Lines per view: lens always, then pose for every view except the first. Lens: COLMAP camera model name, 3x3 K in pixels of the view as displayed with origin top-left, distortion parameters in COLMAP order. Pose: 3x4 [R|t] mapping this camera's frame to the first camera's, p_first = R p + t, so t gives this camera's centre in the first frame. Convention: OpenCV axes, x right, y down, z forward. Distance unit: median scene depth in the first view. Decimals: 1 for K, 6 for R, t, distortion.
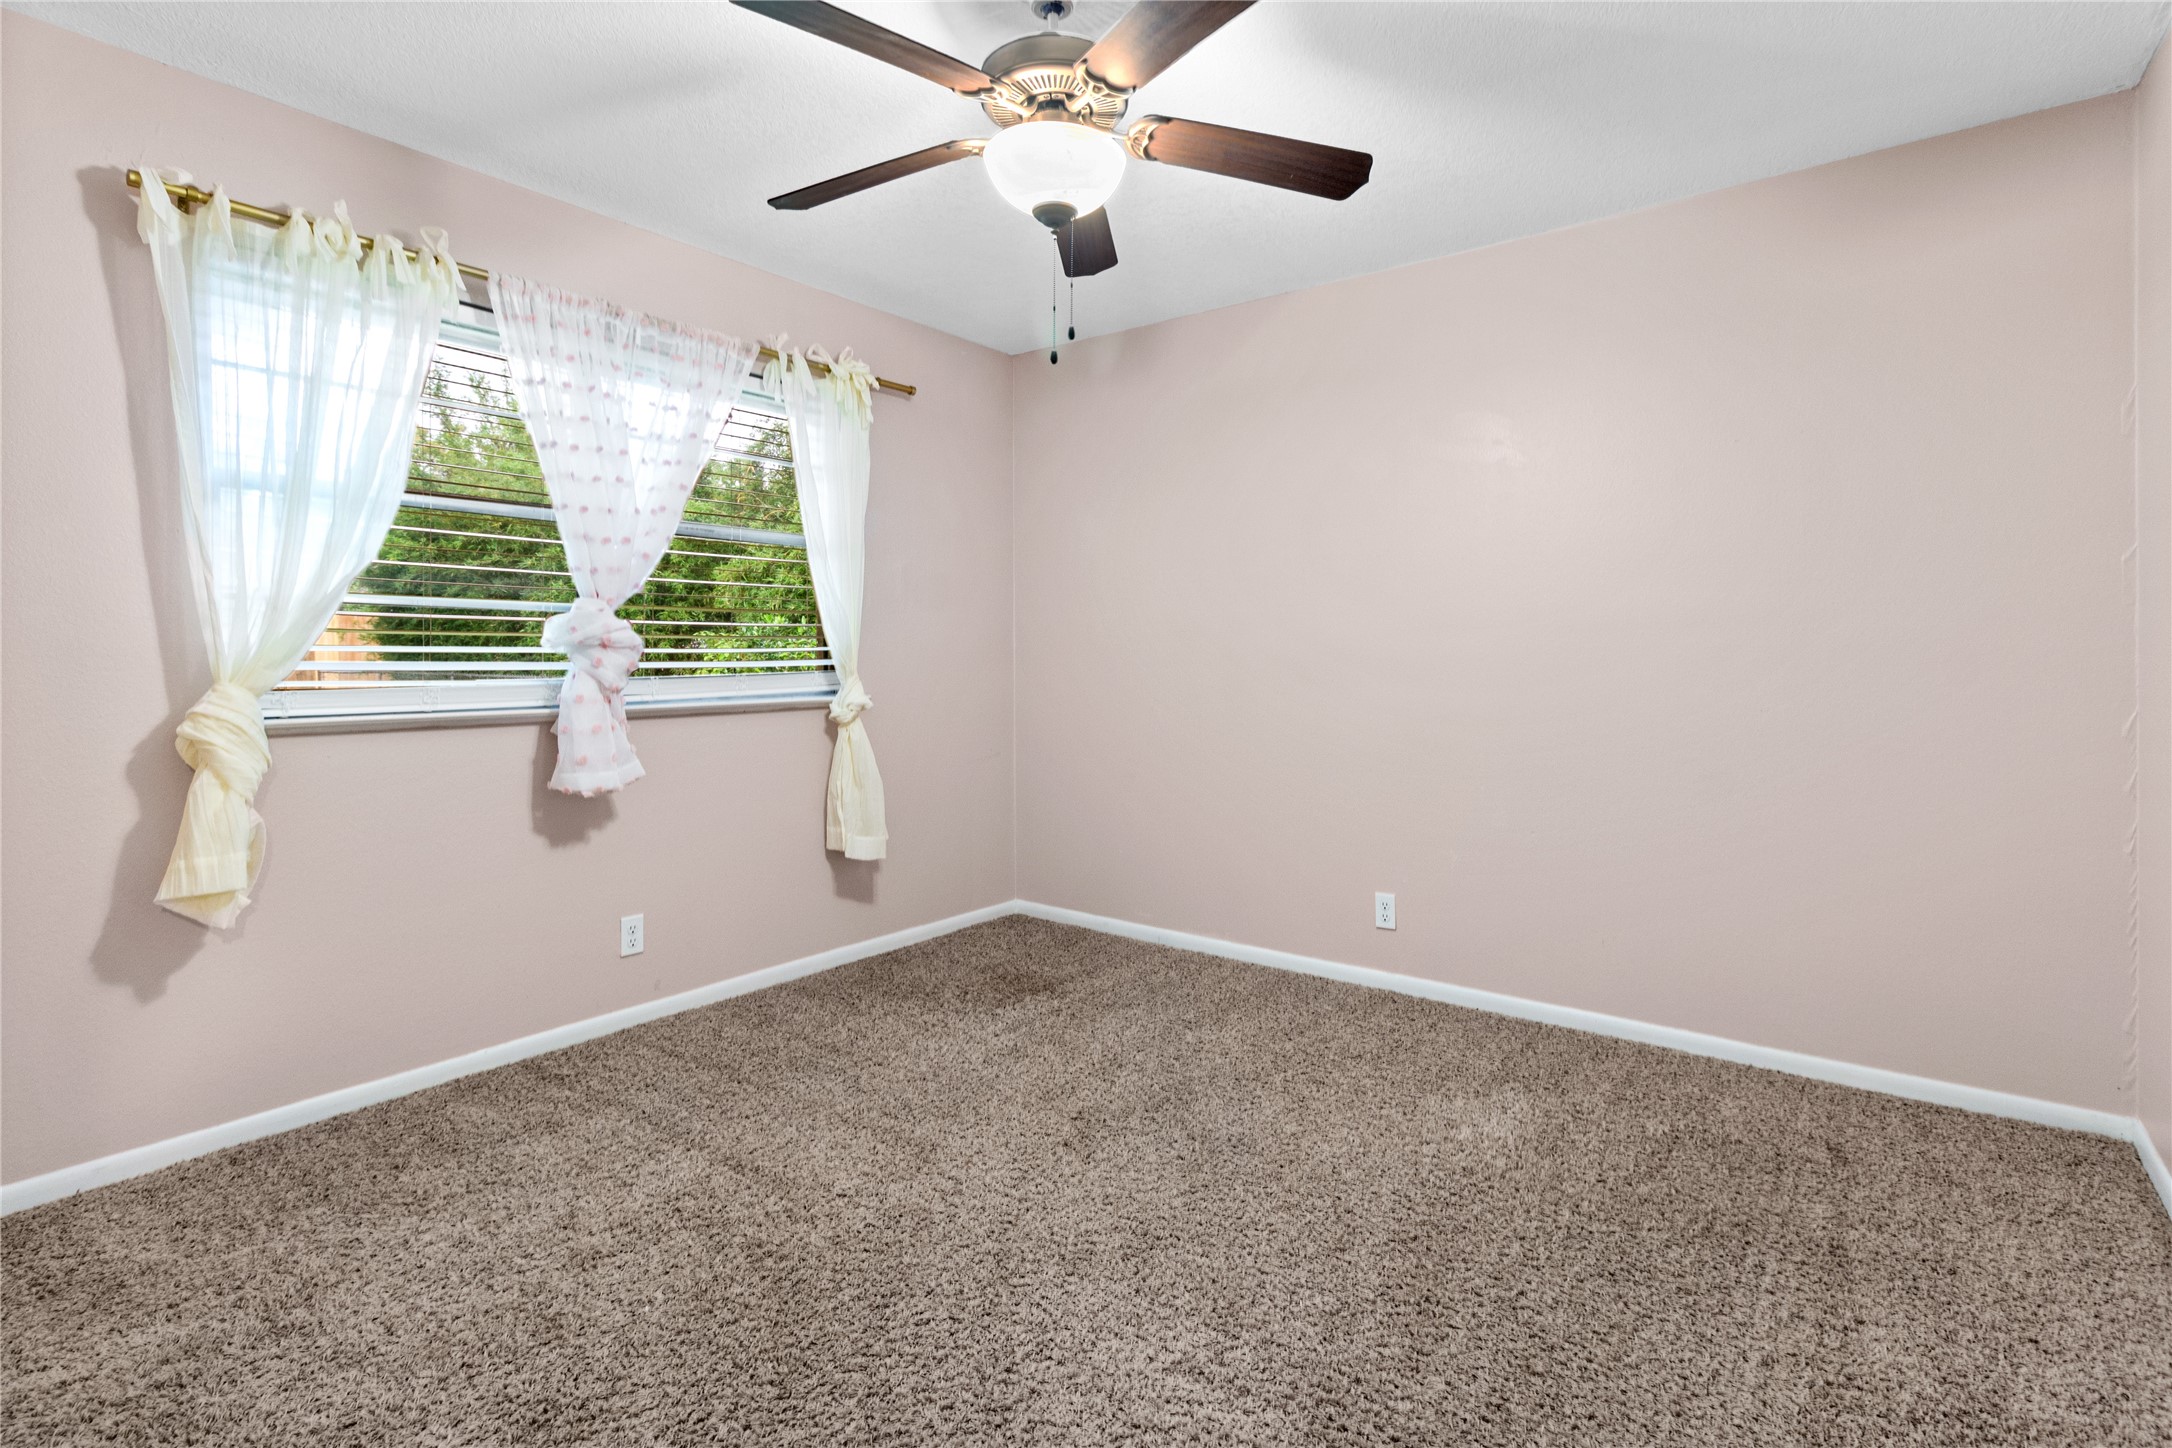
lens RADIAL K [[1034.7, 0, 1089.3], [0, 1034.7, 667.0], [0, 0, 1]] dist [0.002177, 0.000224]
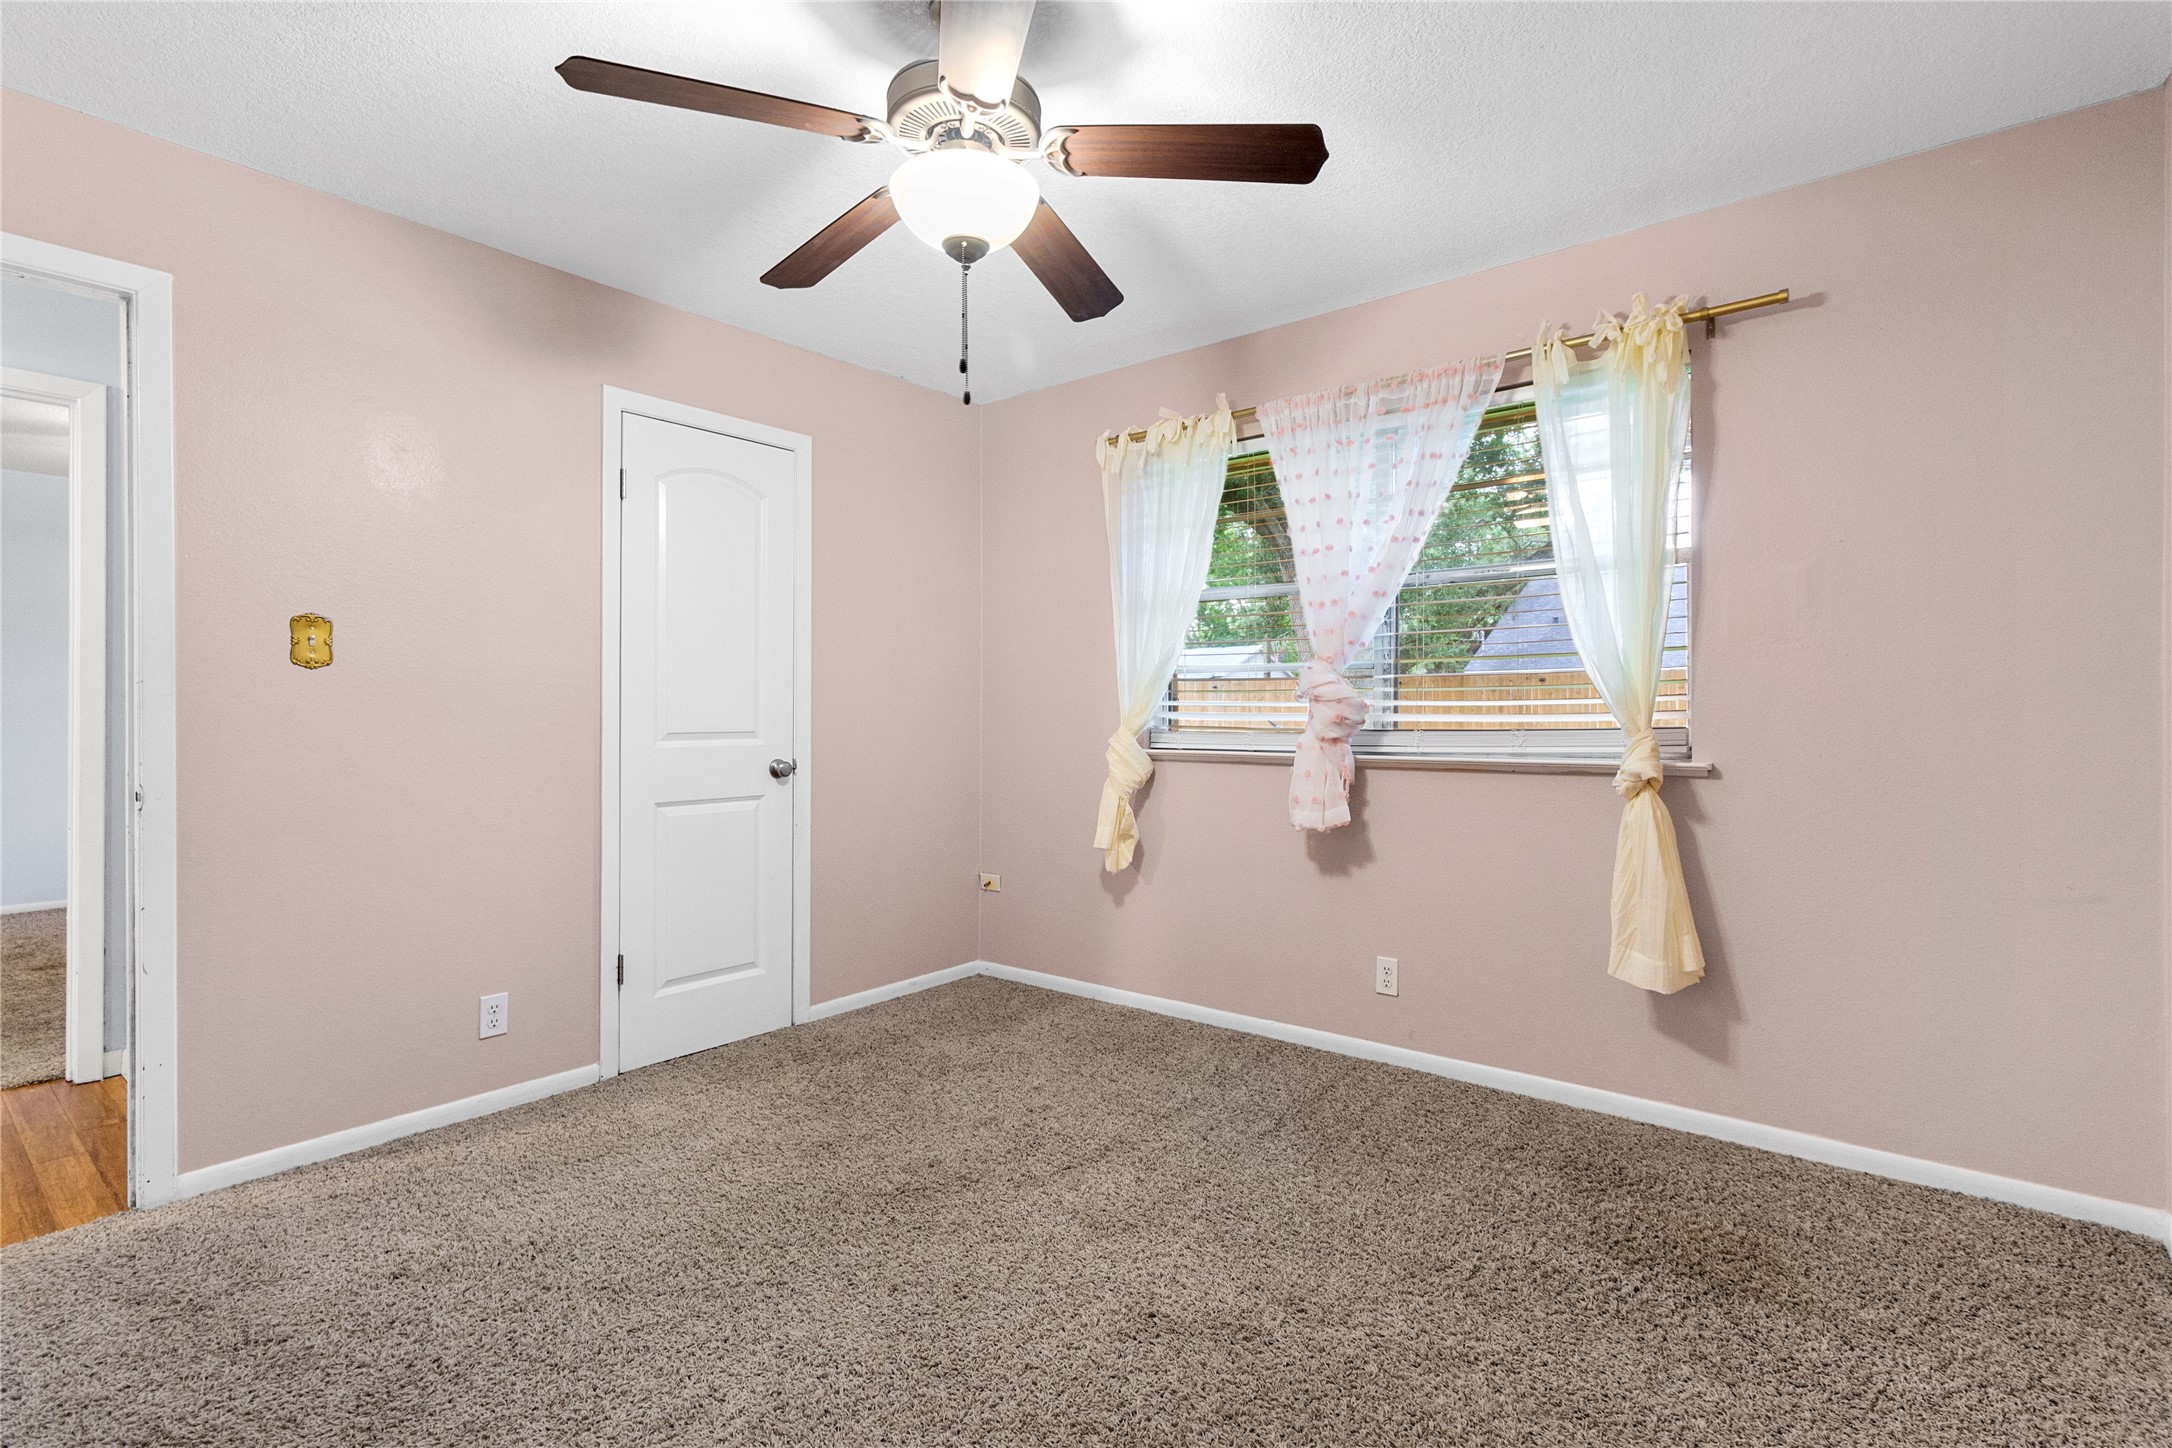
lens RADIAL K [[1000.6, 0, 1096.3], [0, 1000.6, 710.2], [0, 0, 1]] dist [0.003579, 0.000925]
pose [[-0.009877, 0.006113, -0.999933, 0.733536], [-0.004218, 0.999972, 0.006154, -0.017782], [0.999942, 0.004279, -0.009851, 0.922917]]
